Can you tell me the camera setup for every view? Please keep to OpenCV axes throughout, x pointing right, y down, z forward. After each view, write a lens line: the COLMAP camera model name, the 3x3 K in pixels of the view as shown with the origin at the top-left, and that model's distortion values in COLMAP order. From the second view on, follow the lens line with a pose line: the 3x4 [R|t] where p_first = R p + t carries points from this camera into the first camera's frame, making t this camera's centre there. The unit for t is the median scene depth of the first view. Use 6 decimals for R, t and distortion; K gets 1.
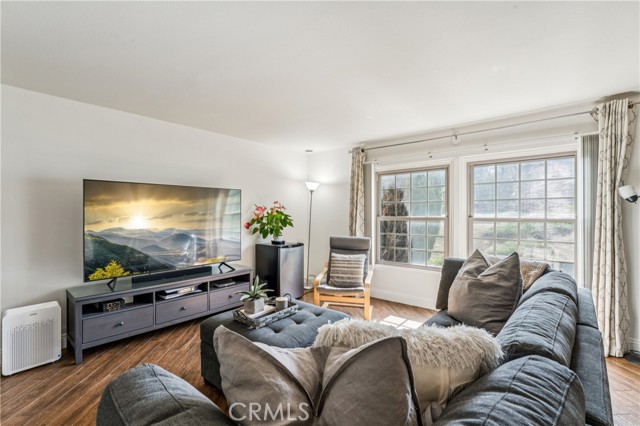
lens RADIAL K [[293.8, 0, 323.3], [0, 293.8, 213.3], [0, 0, 1]] dist [-0.004778, 0.002181]
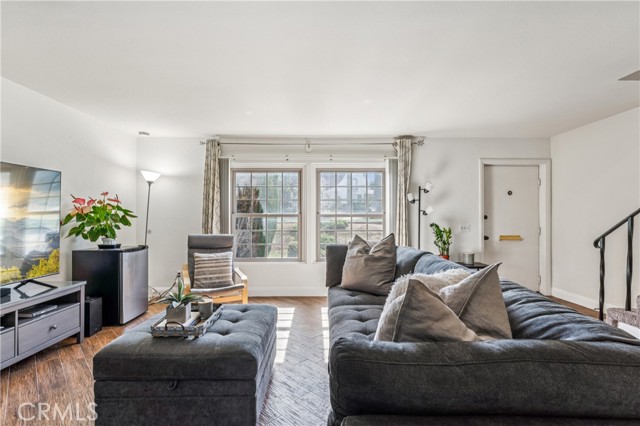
lens RADIAL K [[293.8, 0, 325.7], [0, 293.8, 215.5], [0, 0, 1]] dist [-0.004778, 0.002181]
pose [[0.745637, 0.003640, 0.666342, -0.271585], [0.000066, 0.999985, -0.005536, 0.026266], [-0.666352, 0.004171, 0.745625, 0.070363]]
